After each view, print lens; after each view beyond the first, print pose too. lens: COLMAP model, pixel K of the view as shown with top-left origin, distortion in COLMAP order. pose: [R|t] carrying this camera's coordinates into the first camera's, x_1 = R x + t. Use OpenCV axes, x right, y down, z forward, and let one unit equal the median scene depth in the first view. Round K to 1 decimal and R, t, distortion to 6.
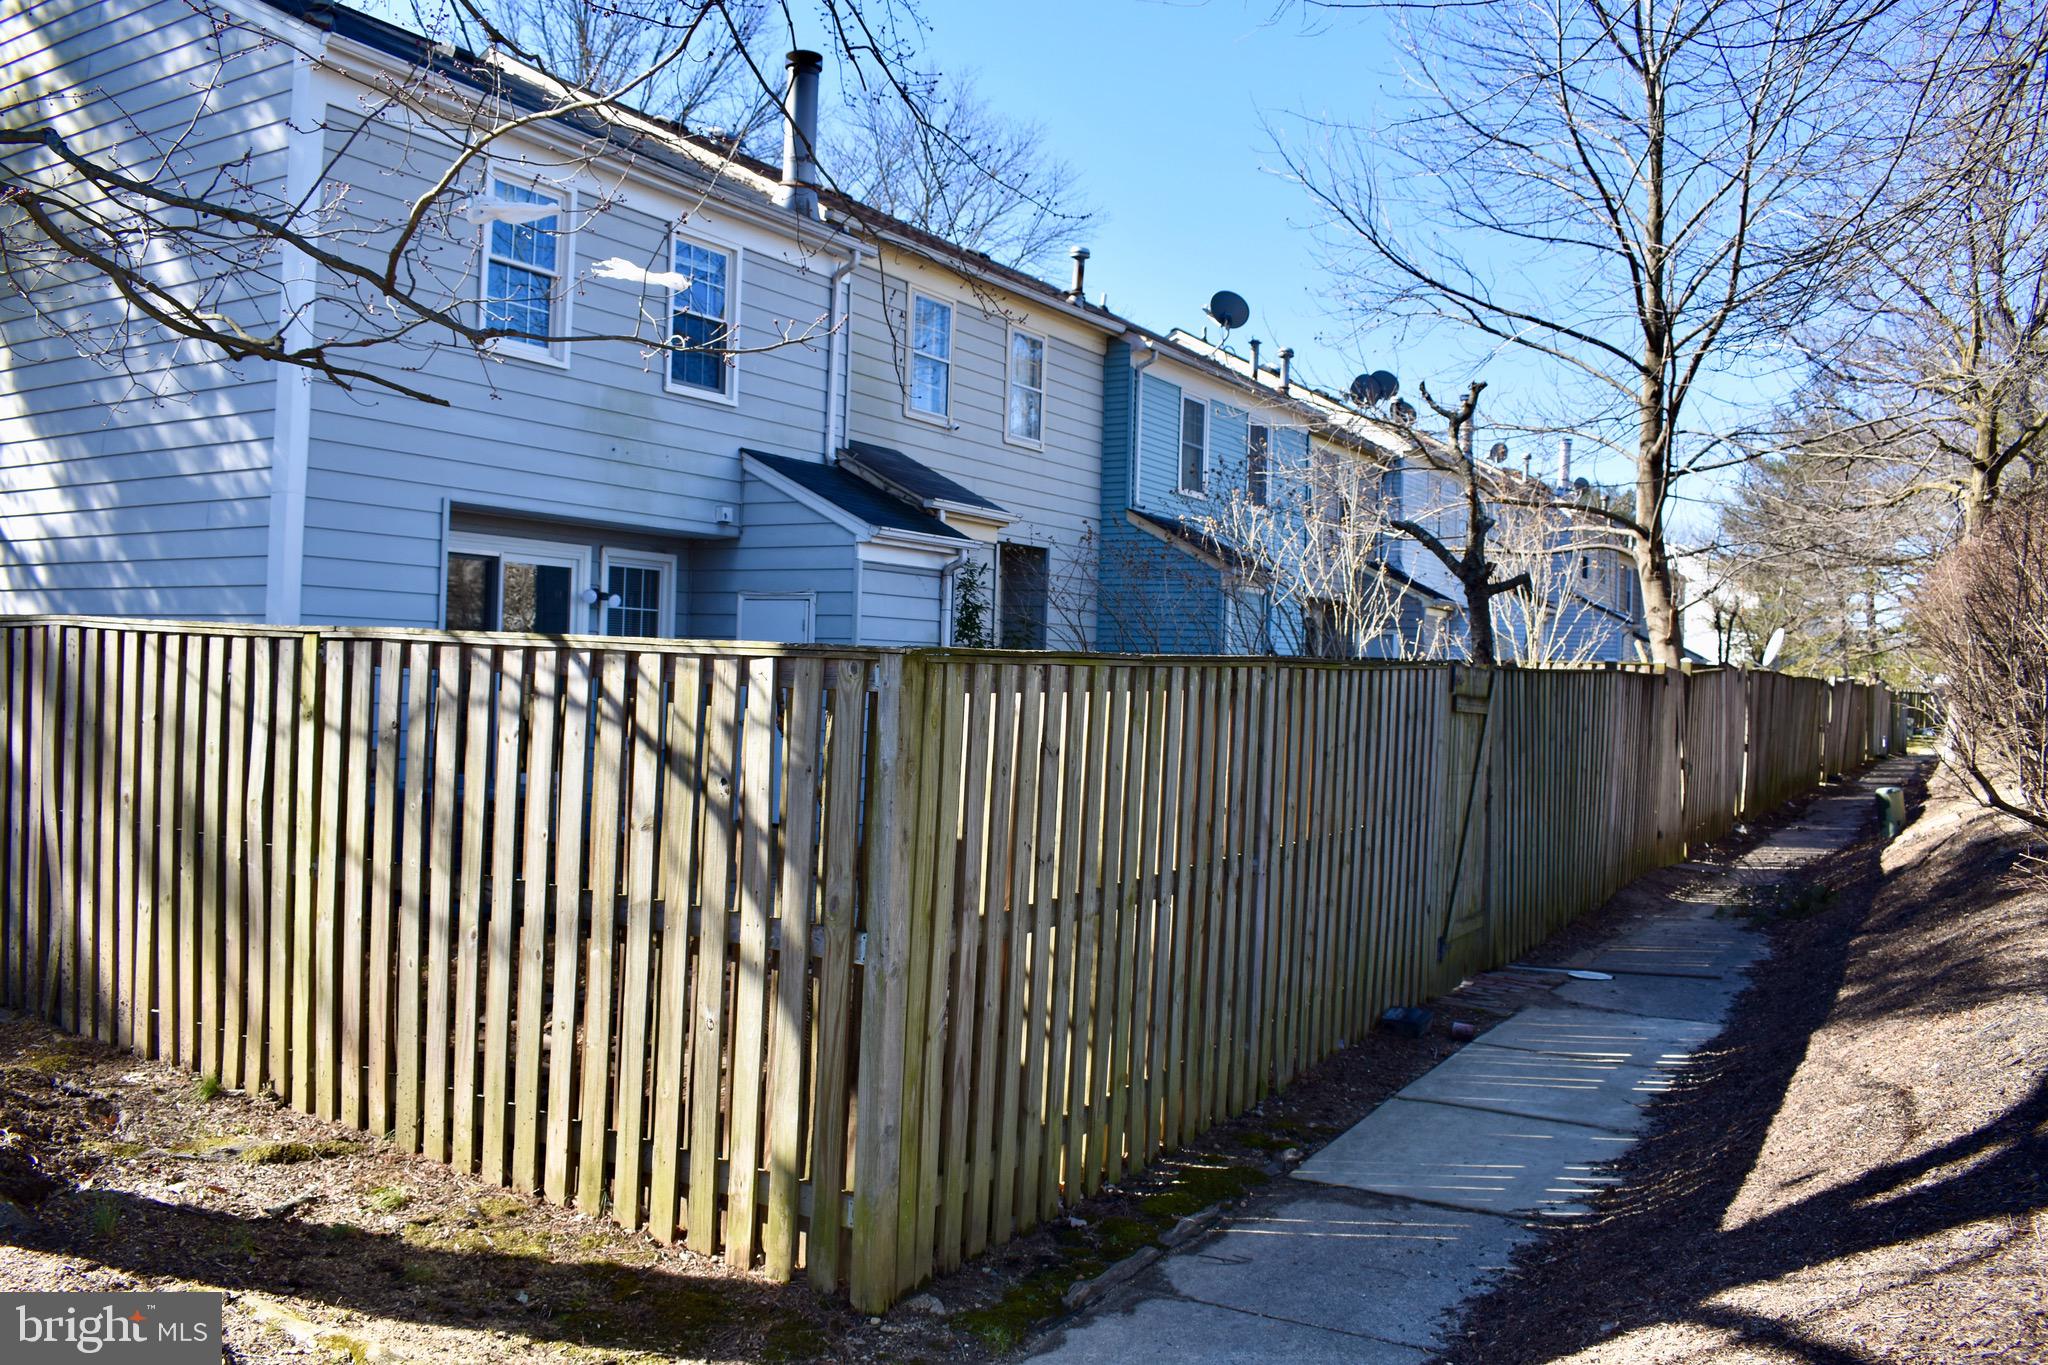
lens RADIAL K [[1611.3, 0, 1029.9], [0, 1611.3, 691.3], [0, 0, 1]] dist [-0.071850, -0.010580]
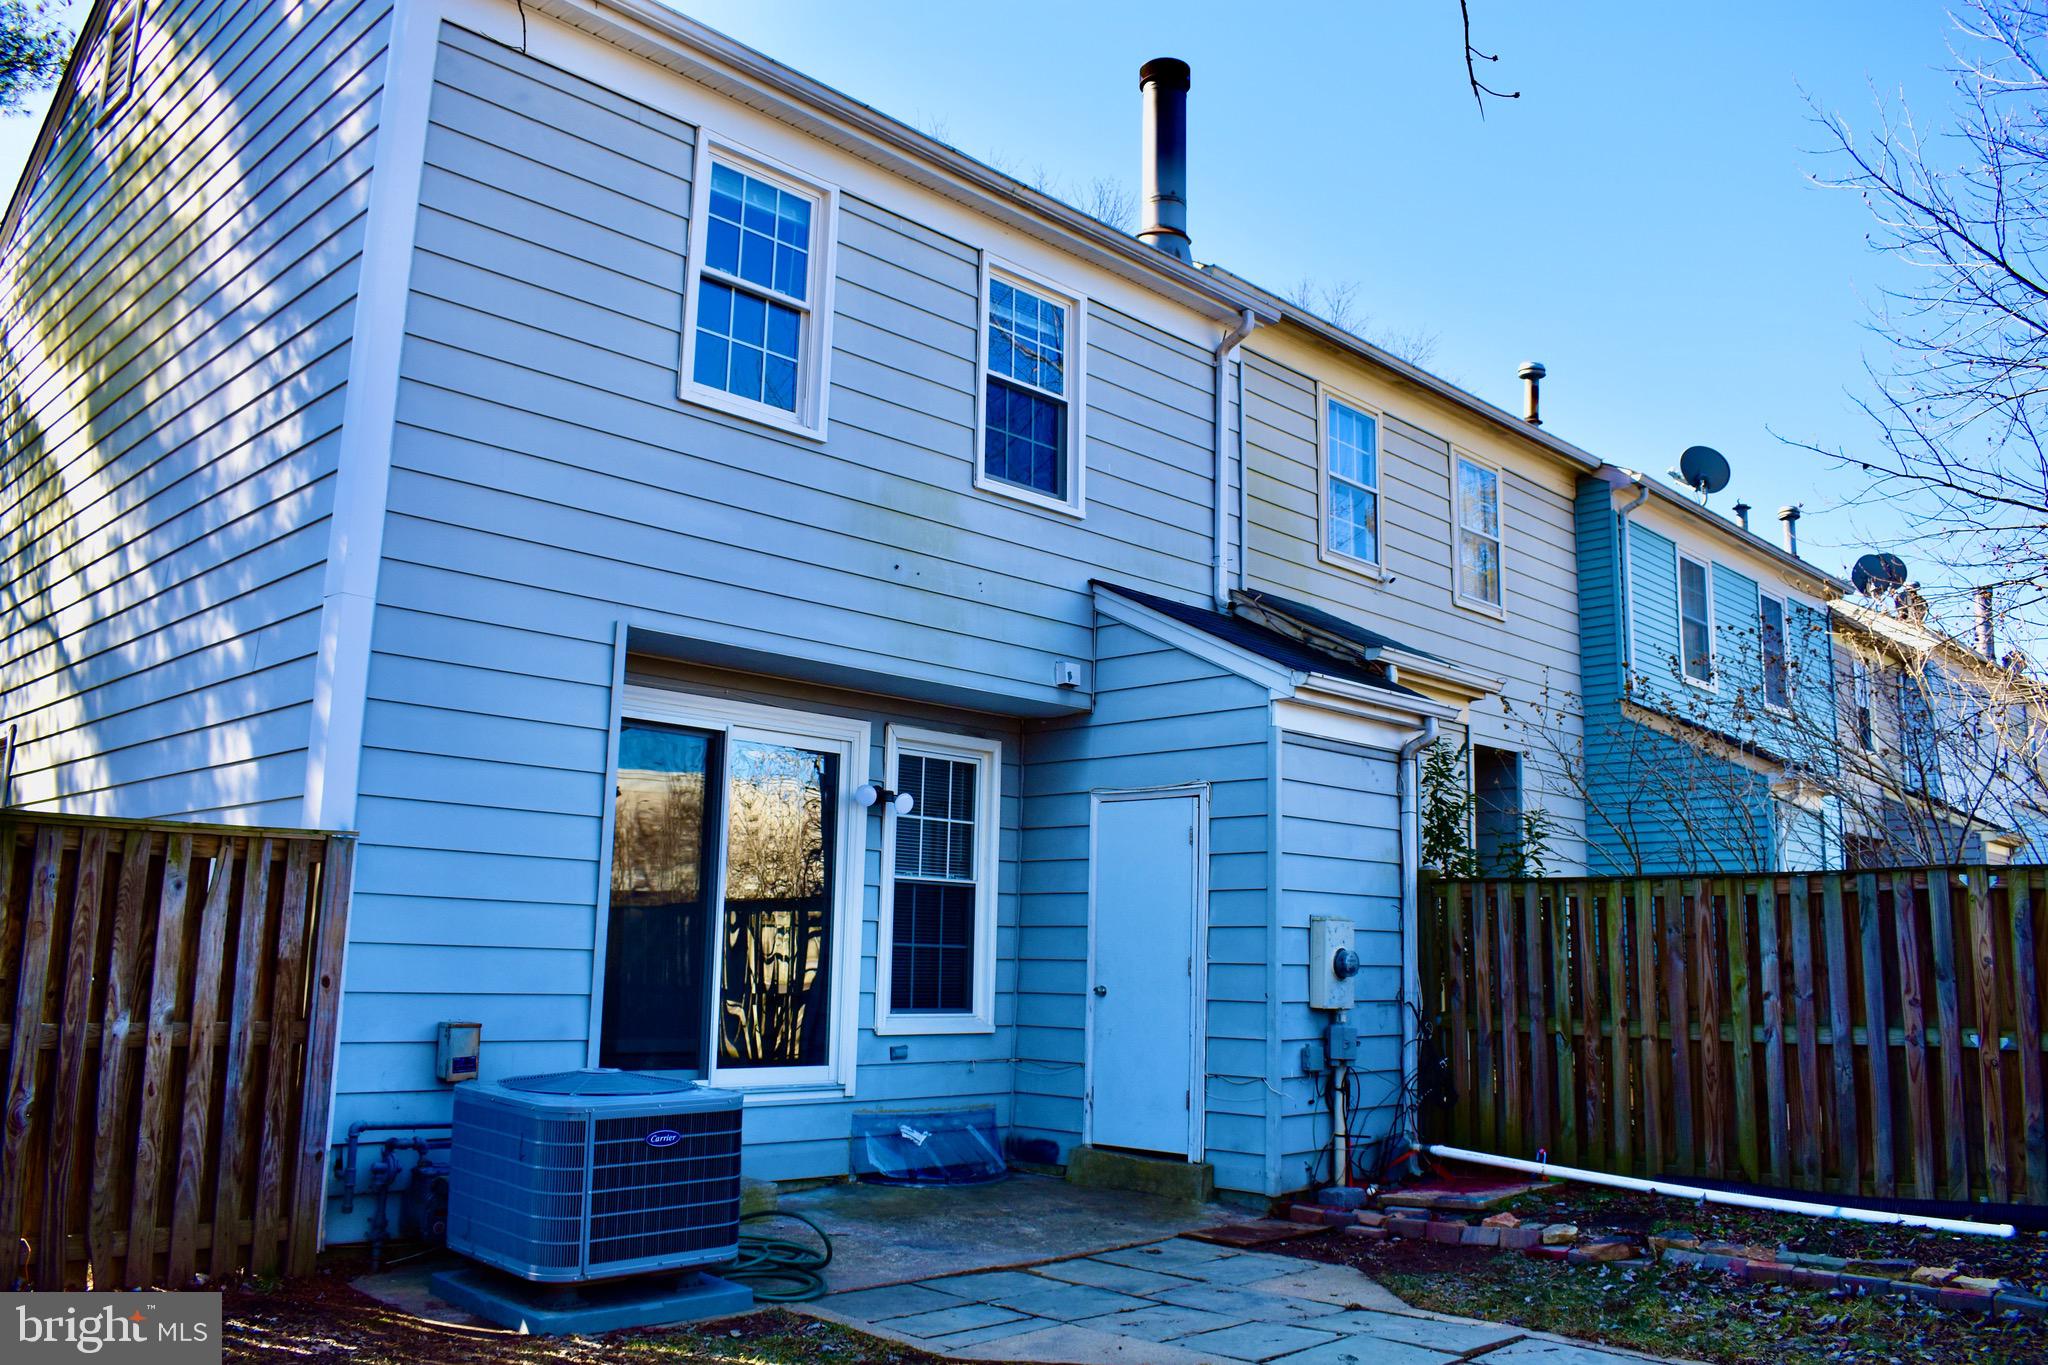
lens RADIAL K [[1611.3, 0, 1023.9], [0, 1611.3, 664.2], [0, 0, 1]] dist [-0.071850, -0.010580]
pose [[0.971458, -0.053799, -0.231029, -0.052185], [0.007767, 0.980633, -0.195699, 0.016518], [0.237083, 0.188320, 0.953062, 0.349472]]
